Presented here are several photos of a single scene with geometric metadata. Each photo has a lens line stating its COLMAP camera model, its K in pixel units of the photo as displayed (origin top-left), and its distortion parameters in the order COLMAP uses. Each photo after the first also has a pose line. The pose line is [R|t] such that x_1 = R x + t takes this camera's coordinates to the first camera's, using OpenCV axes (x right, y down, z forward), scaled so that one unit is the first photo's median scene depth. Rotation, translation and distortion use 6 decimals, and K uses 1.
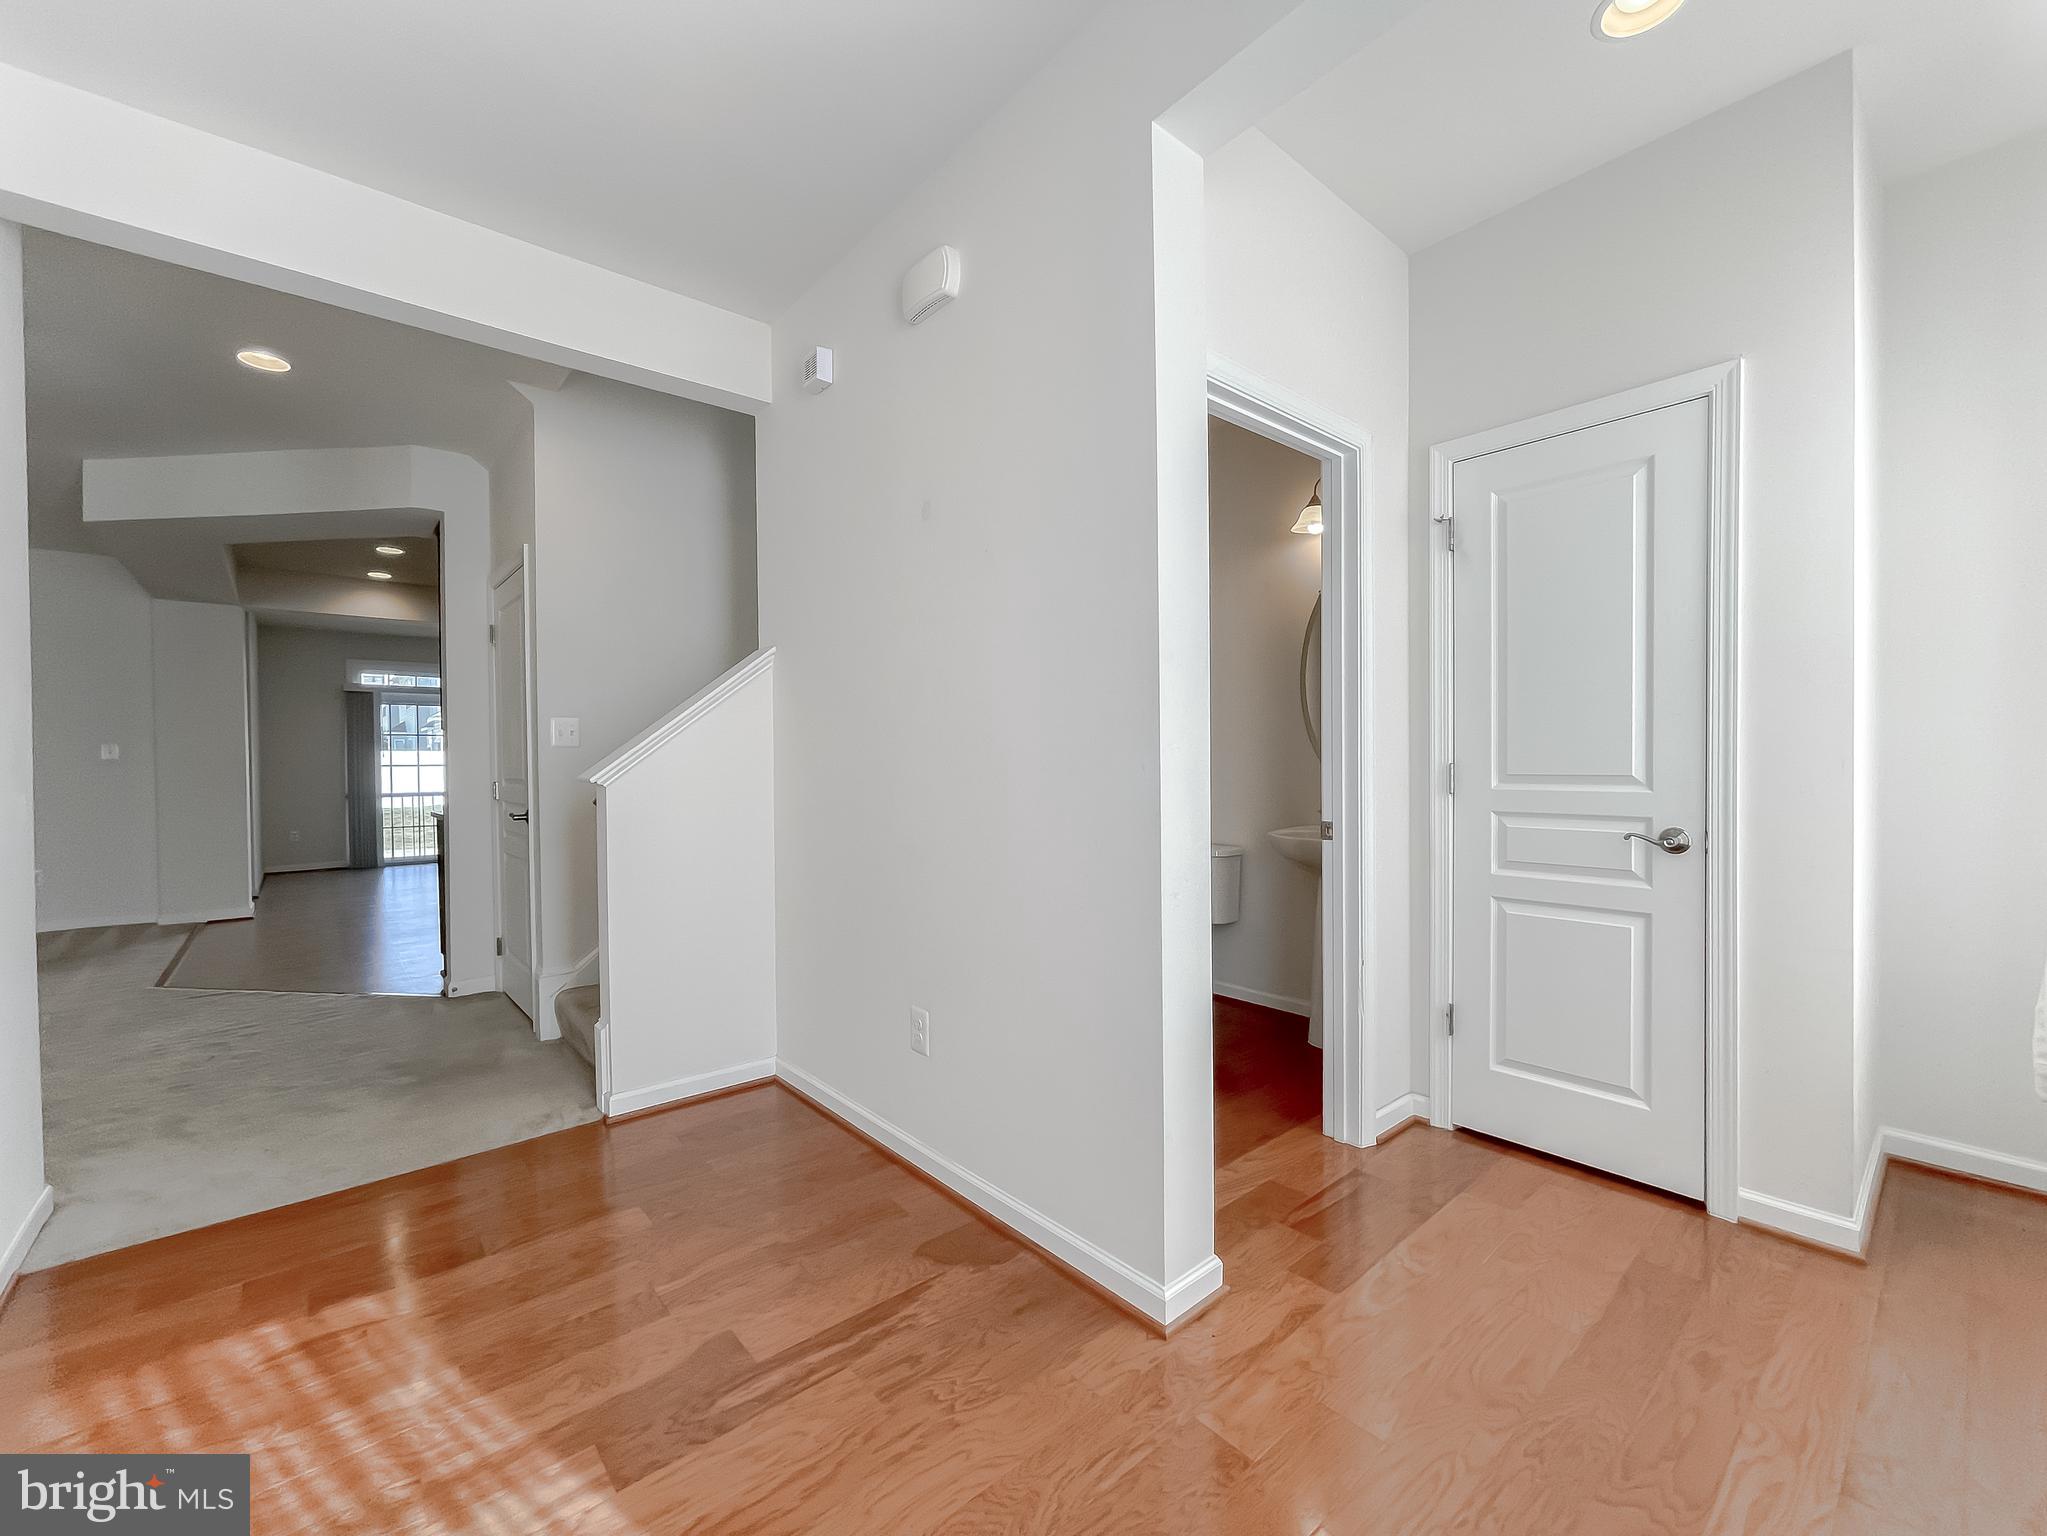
lens RADIAL K [[830.2, 0, 1016.0], [0, 830.2, 775.3], [0, 0, 1]] dist [-0.001671, 0.000135]
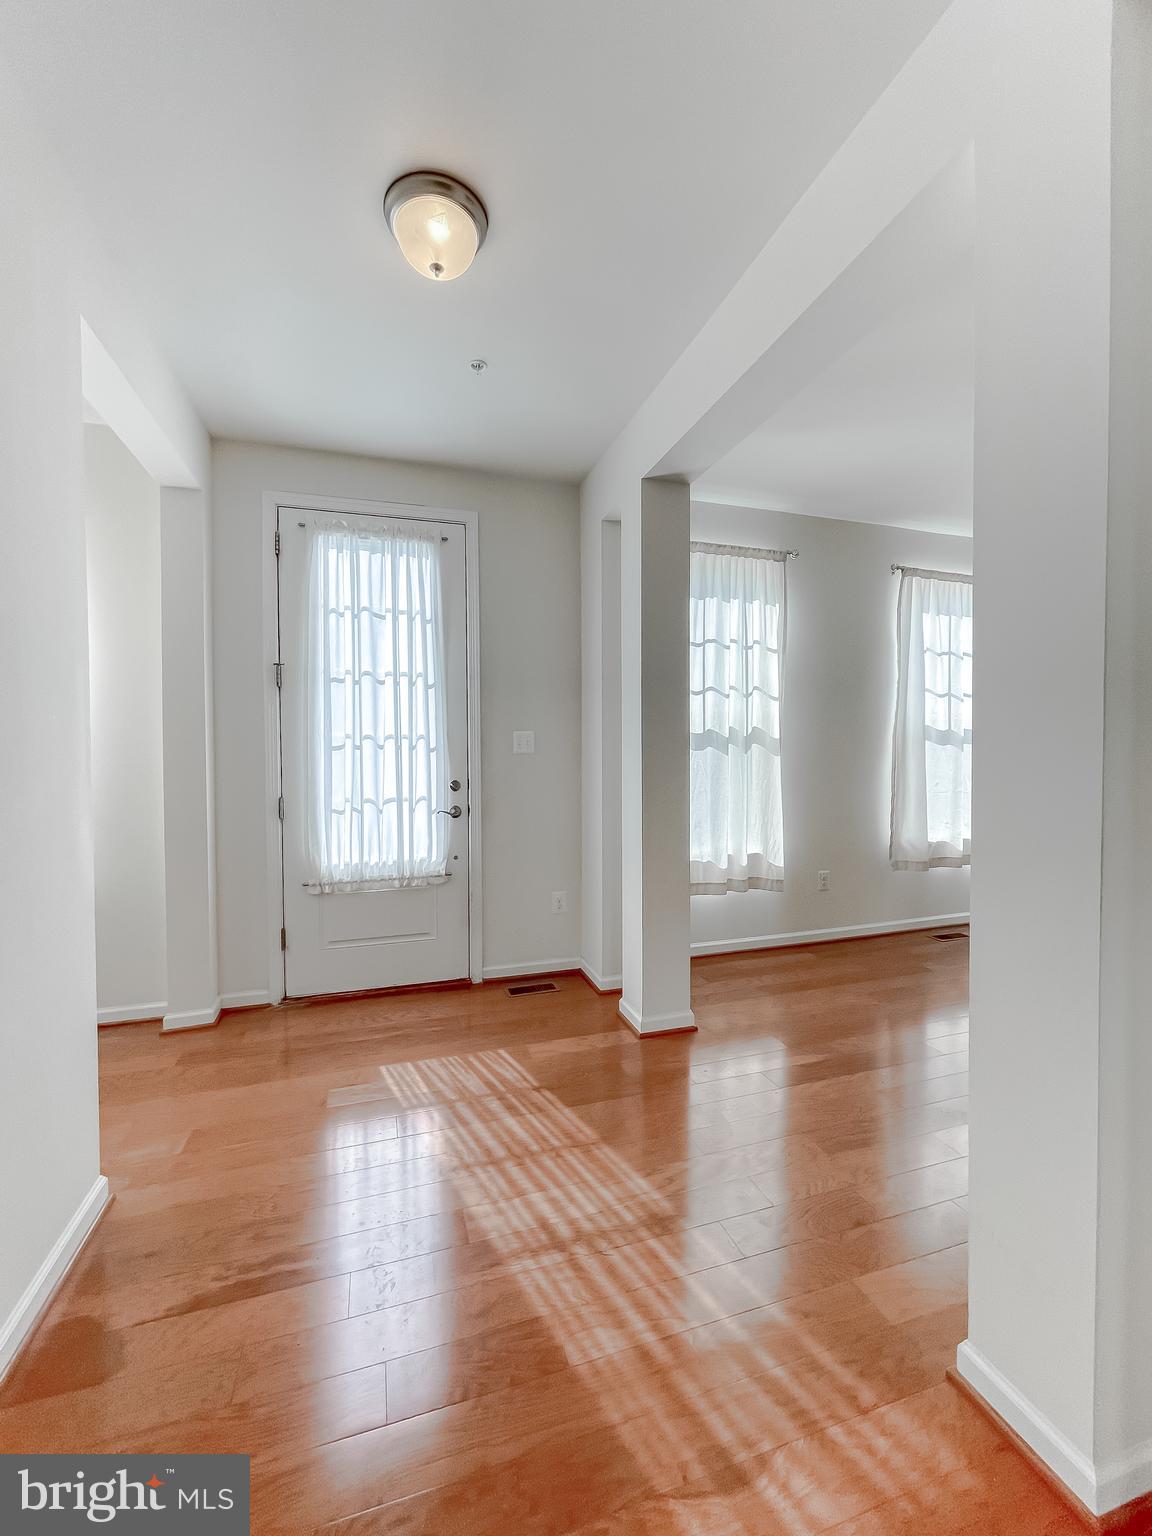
lens RADIAL K [[614.6, 0, 576.0], [0, 614.6, 768.0], [0, 0, 1]] dist [-0.000685, -0.000589]
pose [[-0.920837, 0.011350, 0.389784, -1.016469], [0.022524, 0.999456, 0.024109, -0.067347], [-0.389298, 0.030980, -0.920591, 1.729944]]
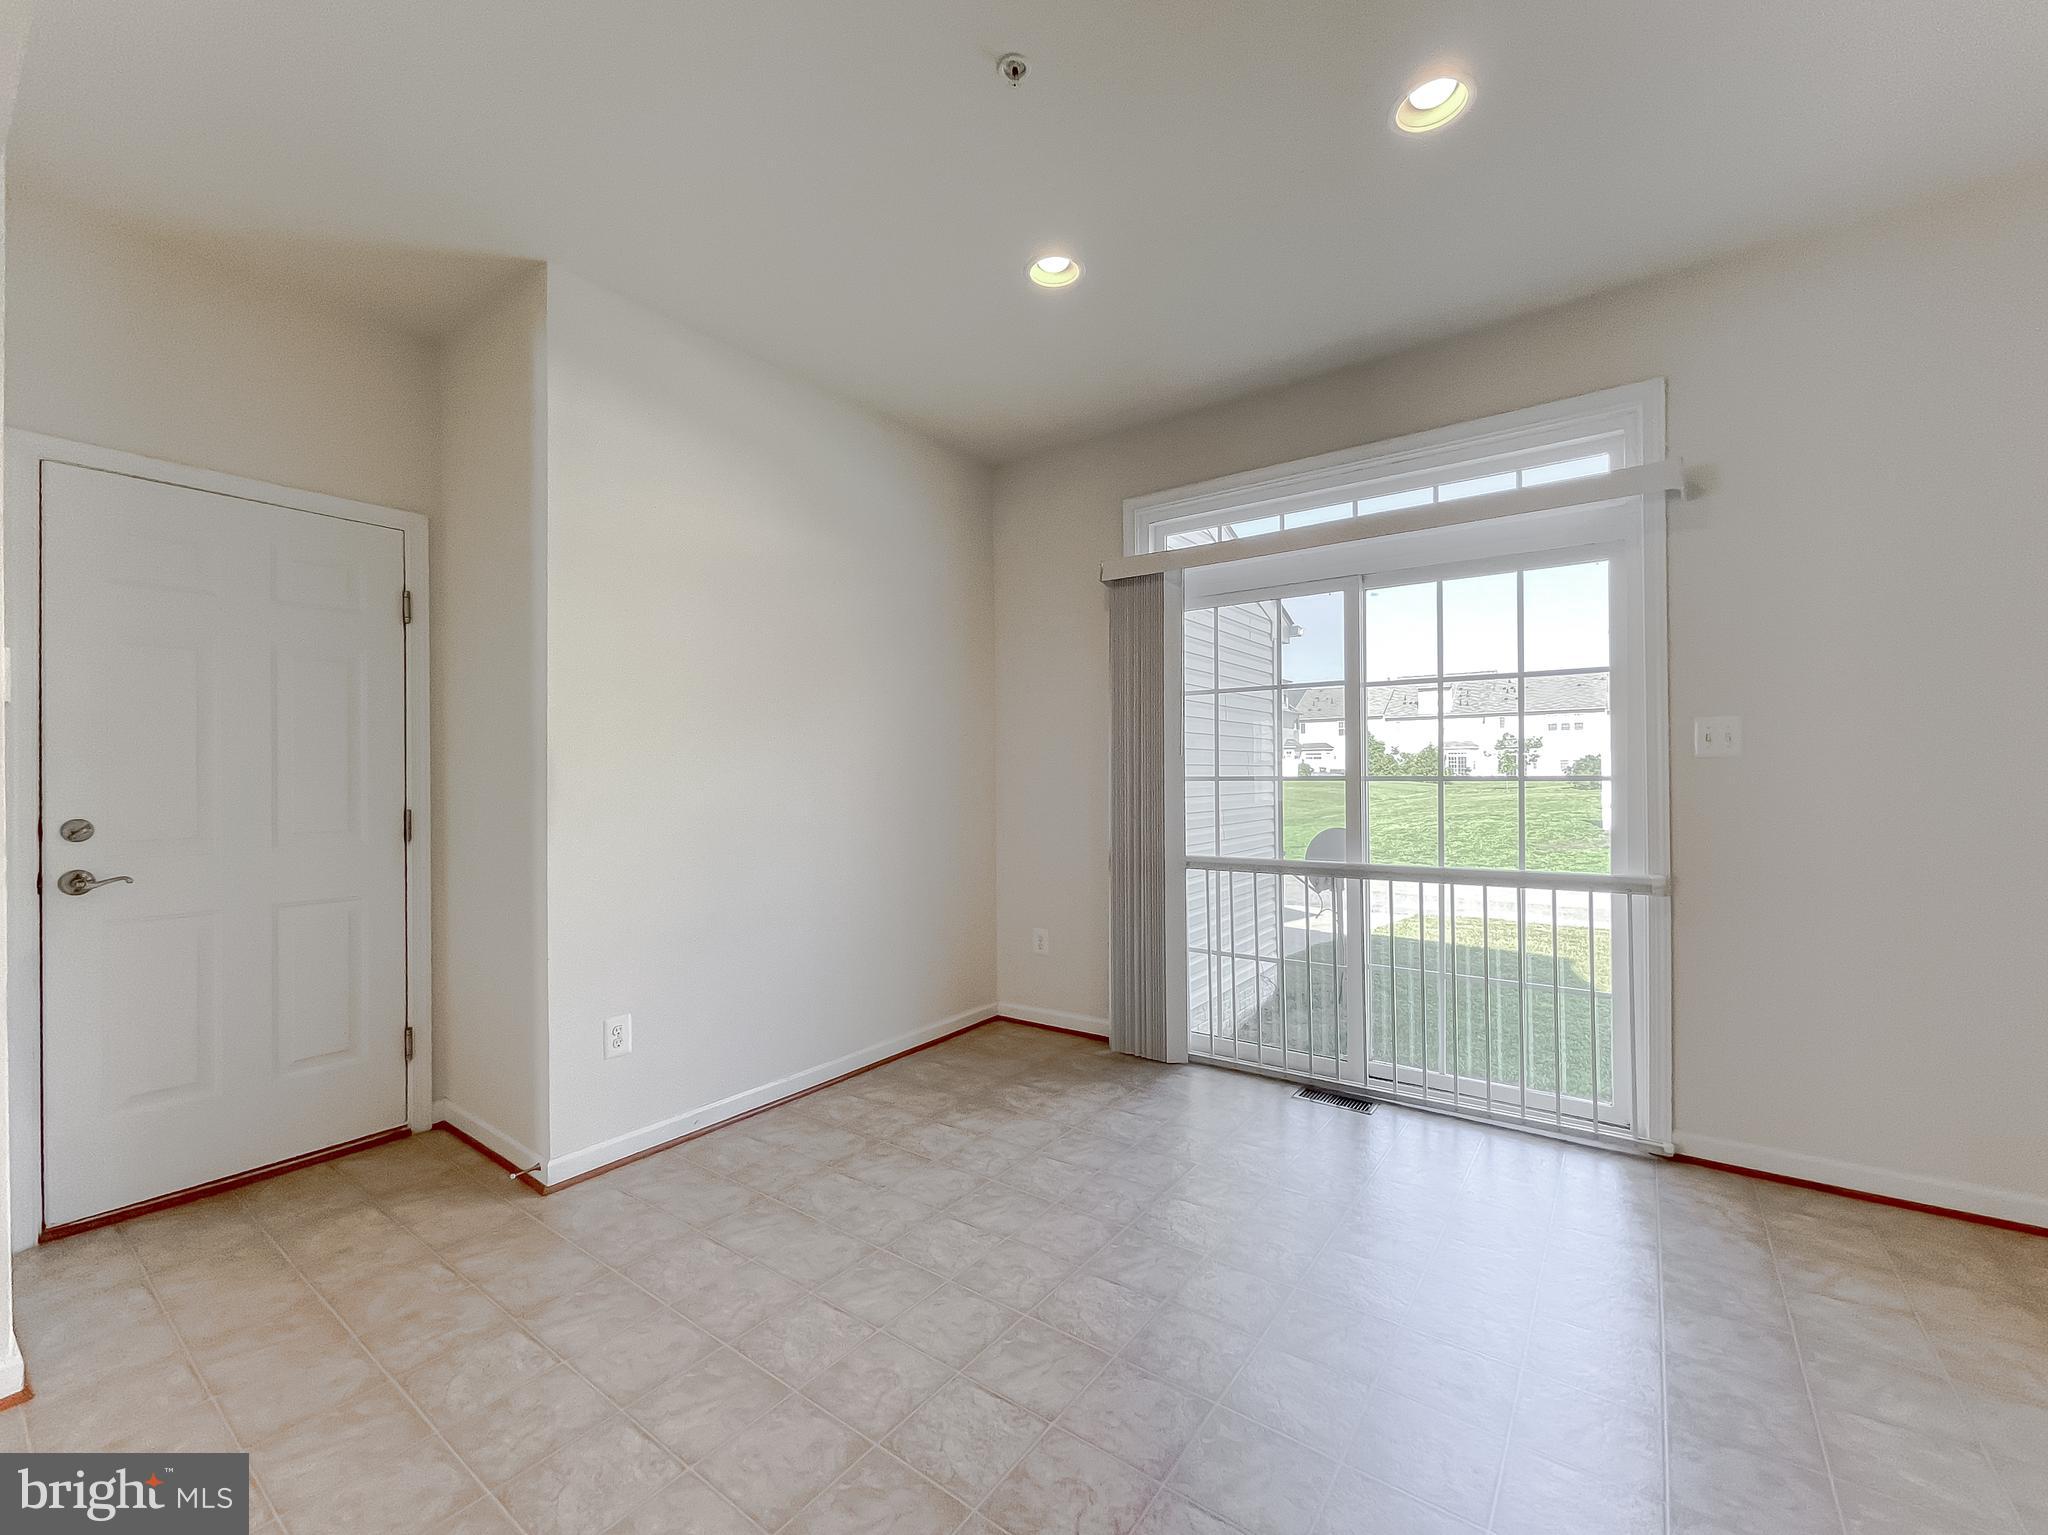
lens RADIAL K [[840.2, 0, 1017.0], [0, 840.2, 779.0], [0, 0, 1]] dist [-0.001017, 0.000065]
pose [[0.221520, 0.010095, -0.975104, -2.728804], [-0.007905, 0.999932, 0.008557, -0.072781], [0.975124, 0.005813, 0.221585, 5.318215]]
